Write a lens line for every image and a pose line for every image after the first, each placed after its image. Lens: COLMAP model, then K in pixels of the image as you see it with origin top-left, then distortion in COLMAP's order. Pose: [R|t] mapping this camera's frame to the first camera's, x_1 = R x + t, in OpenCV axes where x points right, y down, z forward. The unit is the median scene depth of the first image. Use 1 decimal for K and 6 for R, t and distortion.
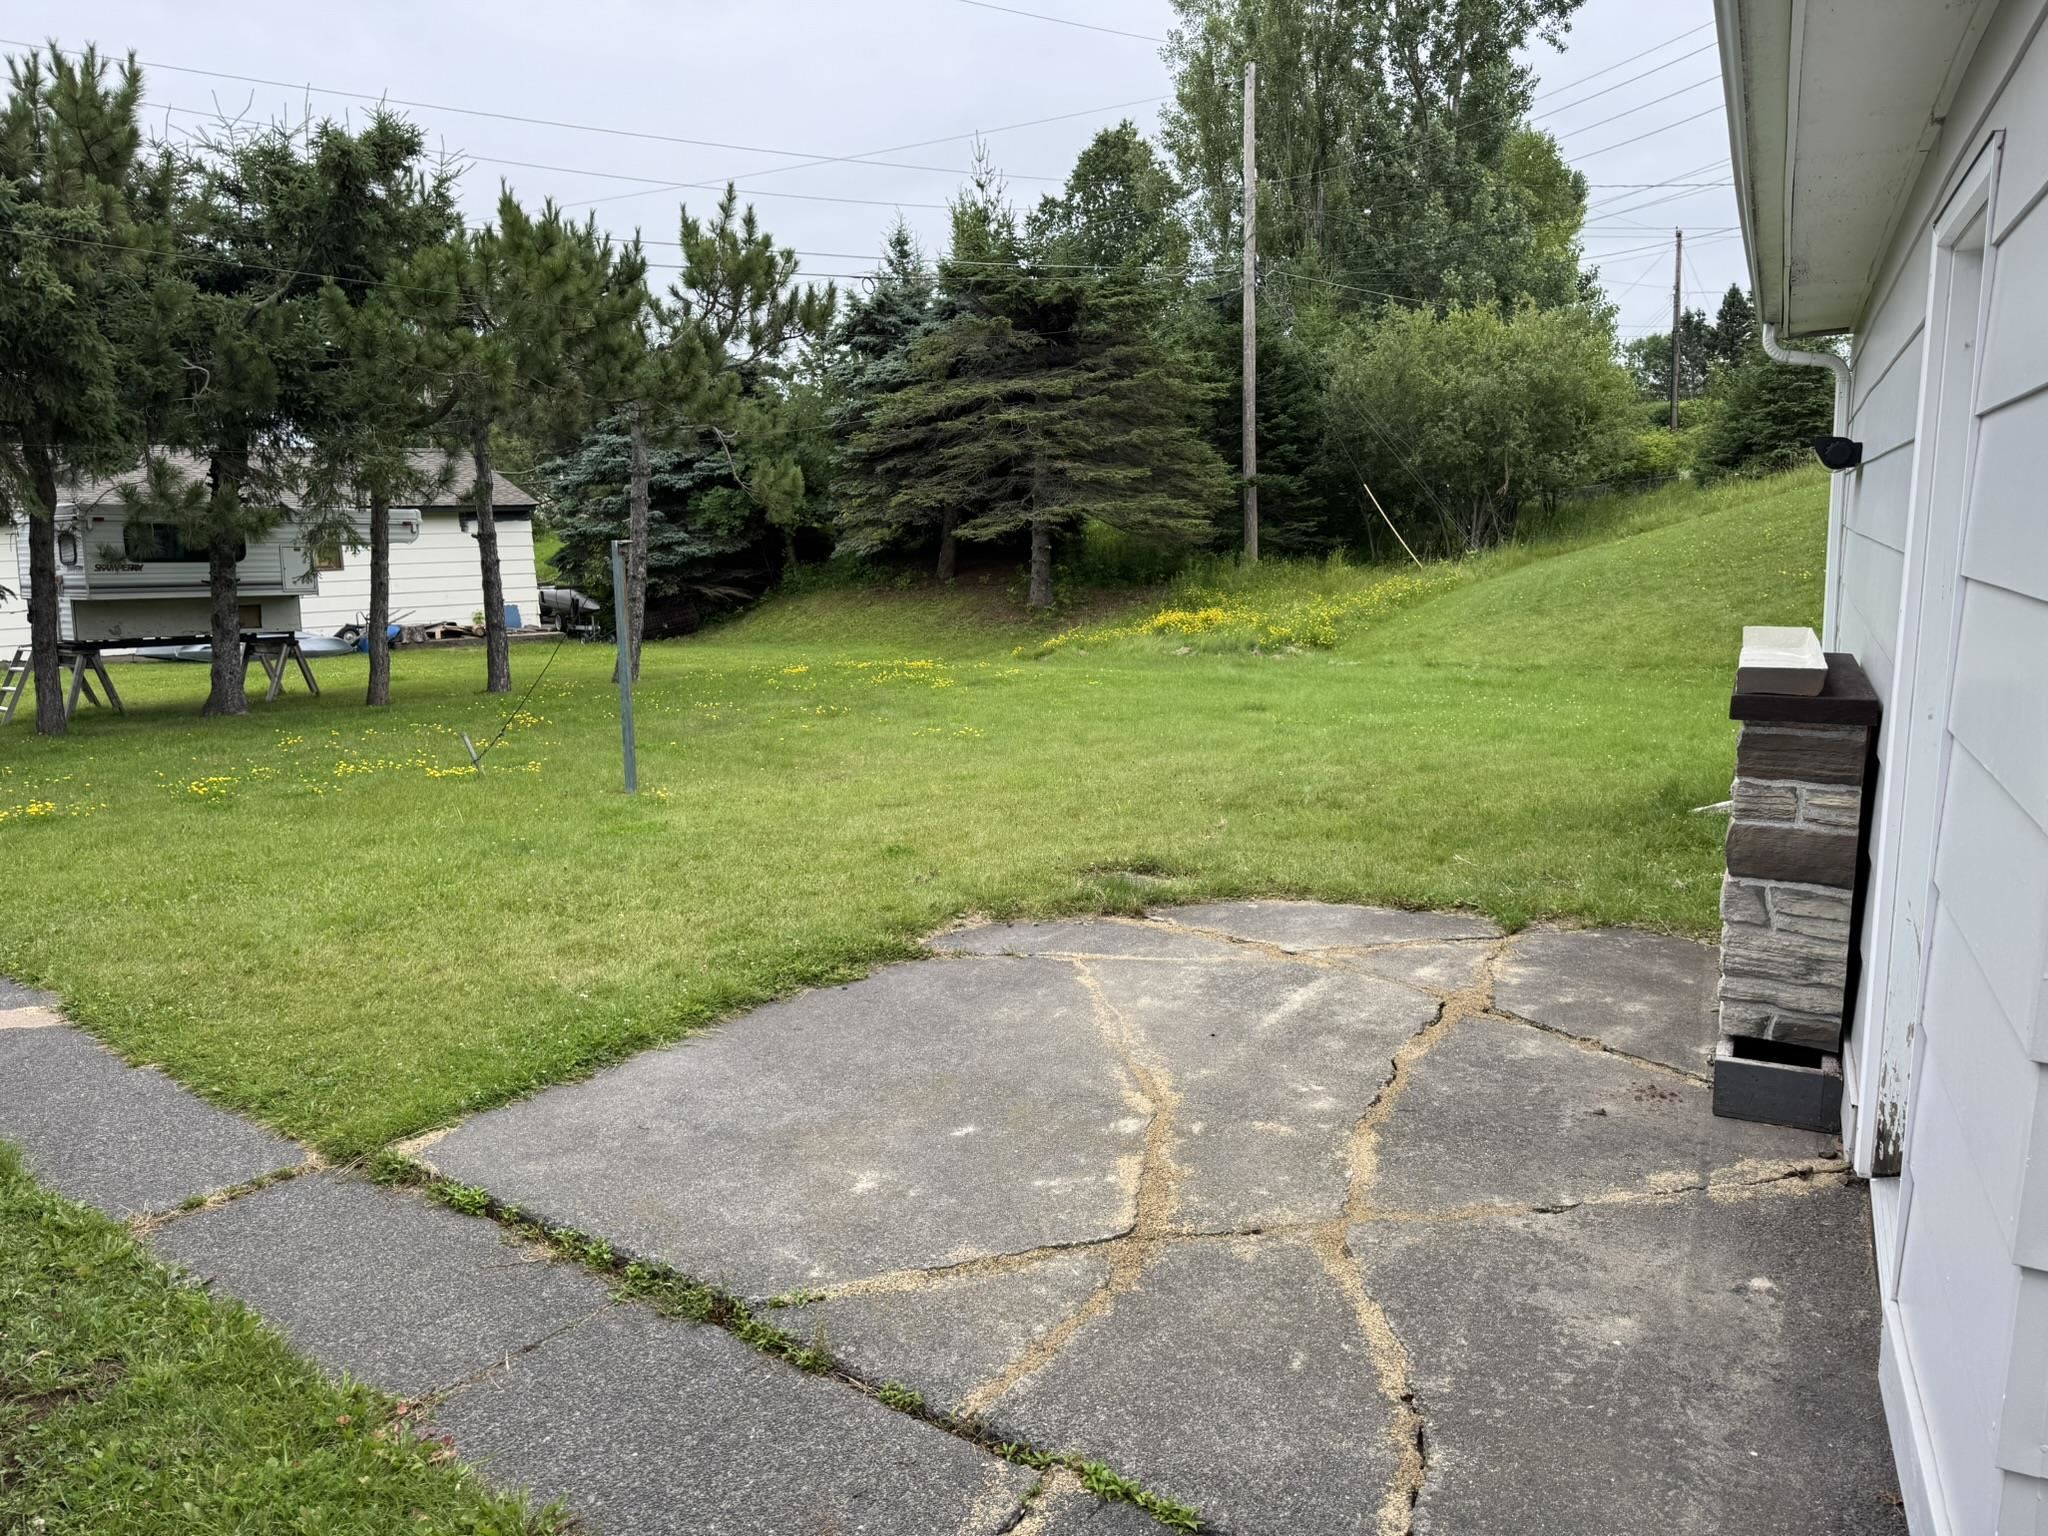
lens RADIAL K [[1421.2, 0, 1021.8], [0, 1421.2, 813.0], [0, 0, 1]] dist [-0.006339, -0.002668]
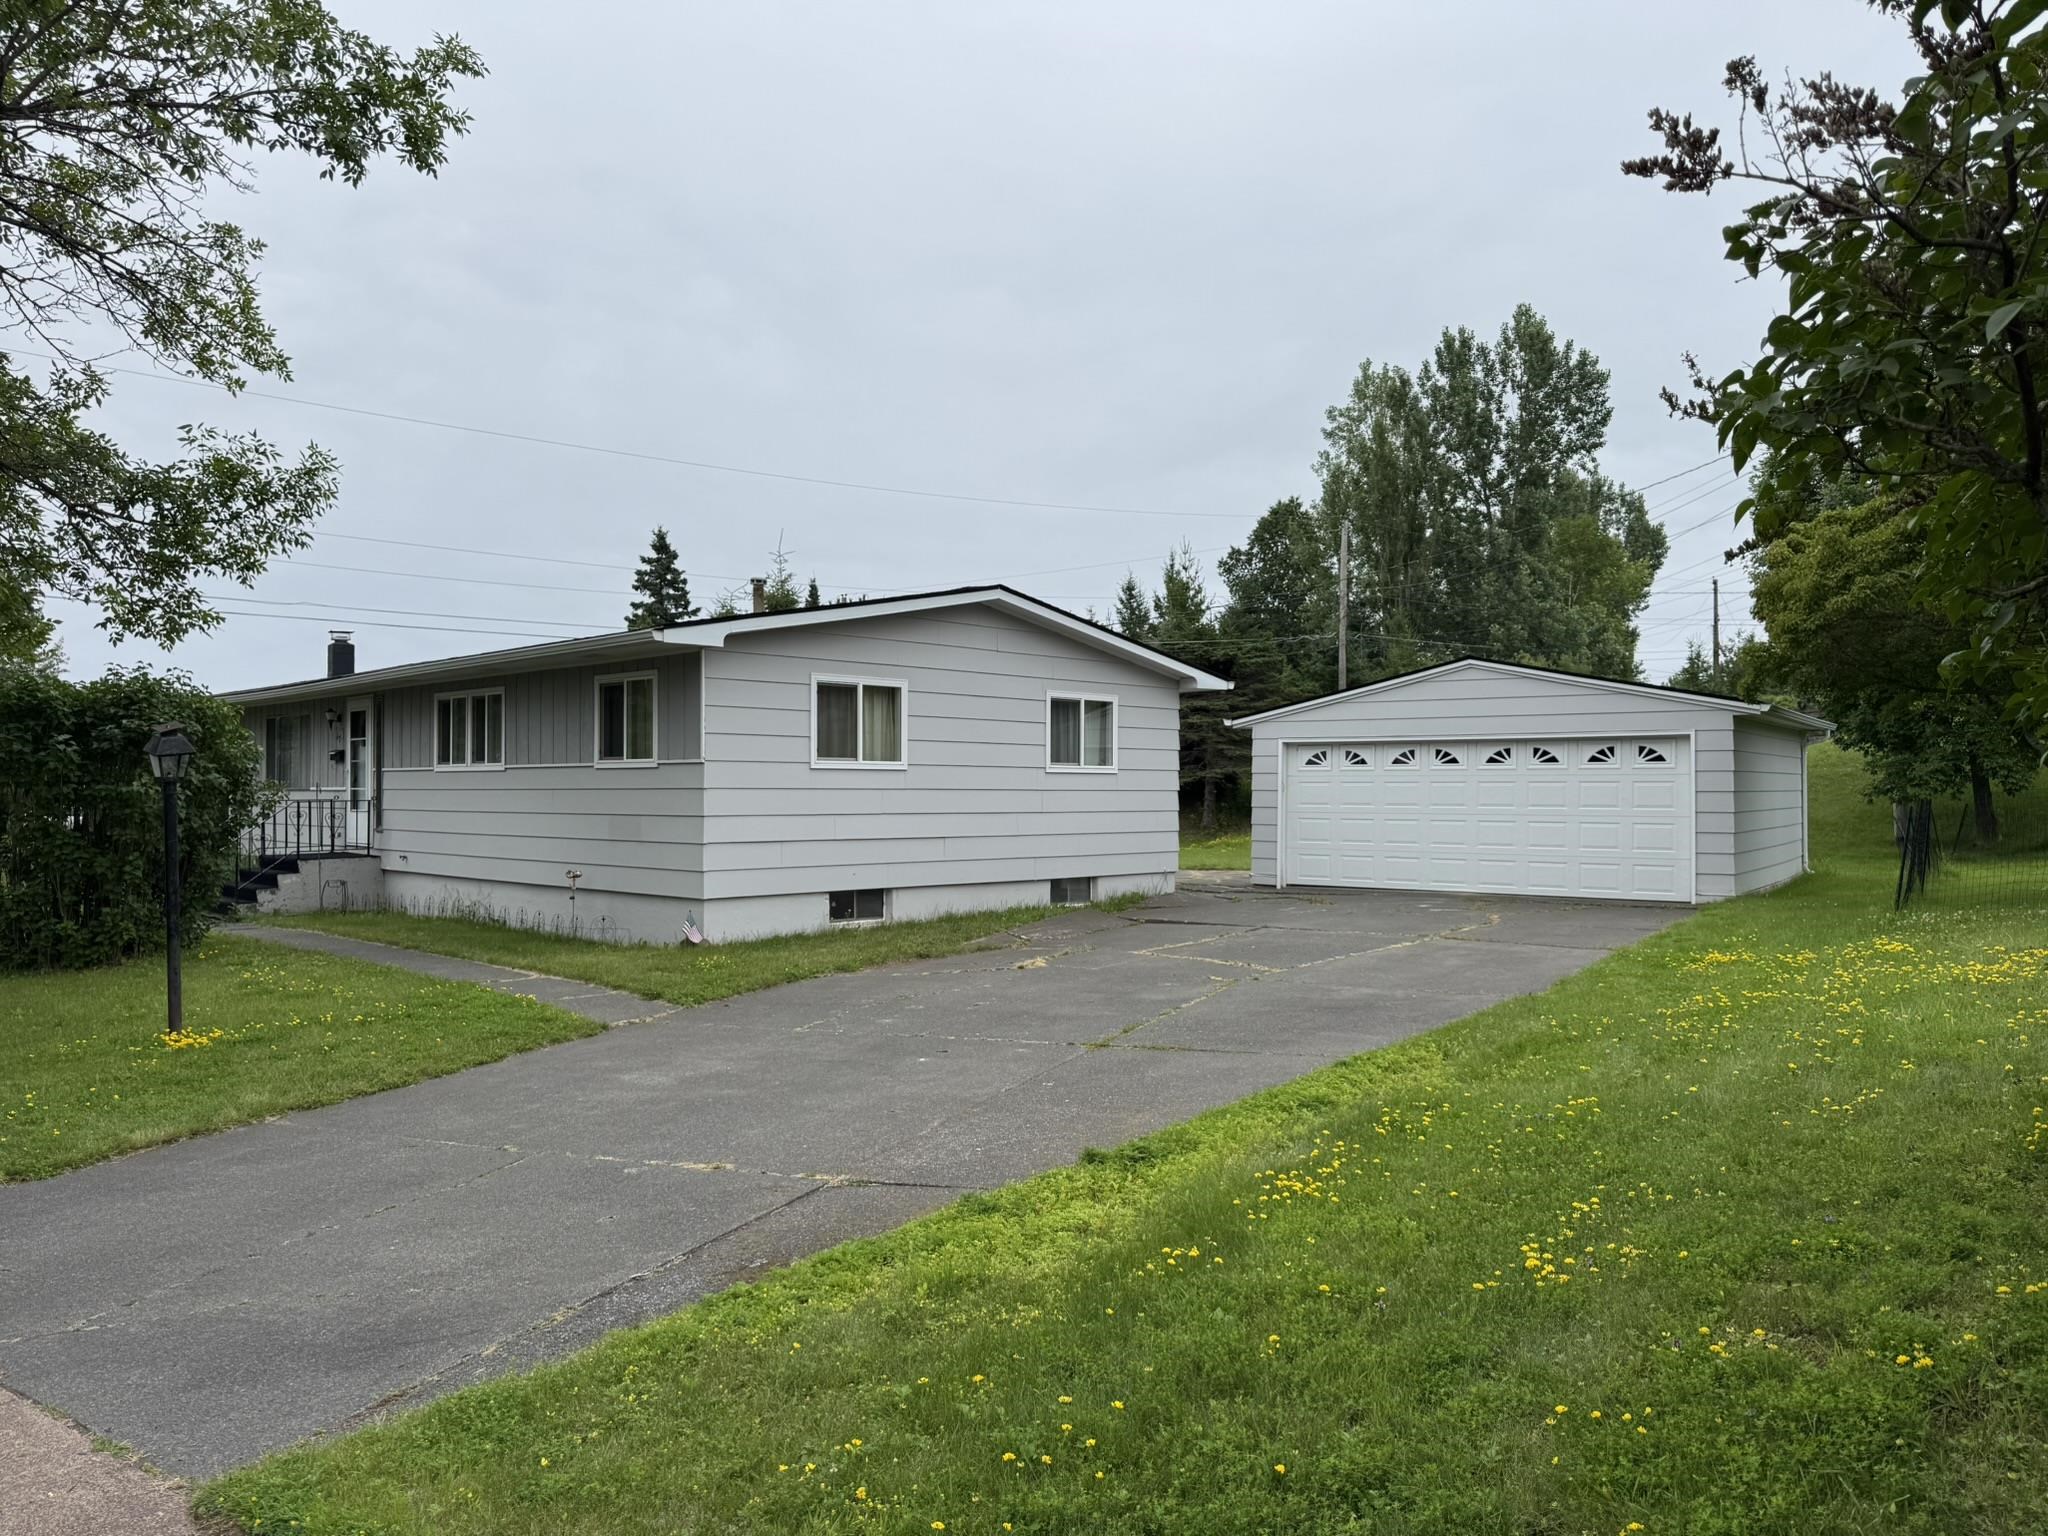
lens RADIAL K [[1435.8, 0, 1024.0], [0, 1435.8, 768.0], [0, 0, 1]] dist [0.003557, 0.000285]
pose [[0.990278, 0.038256, -0.133735, 0.019615], [-0.064796, 0.977622, -0.200142, 0.133662], [0.123086, 0.206862, 0.970597, -0.654058]]
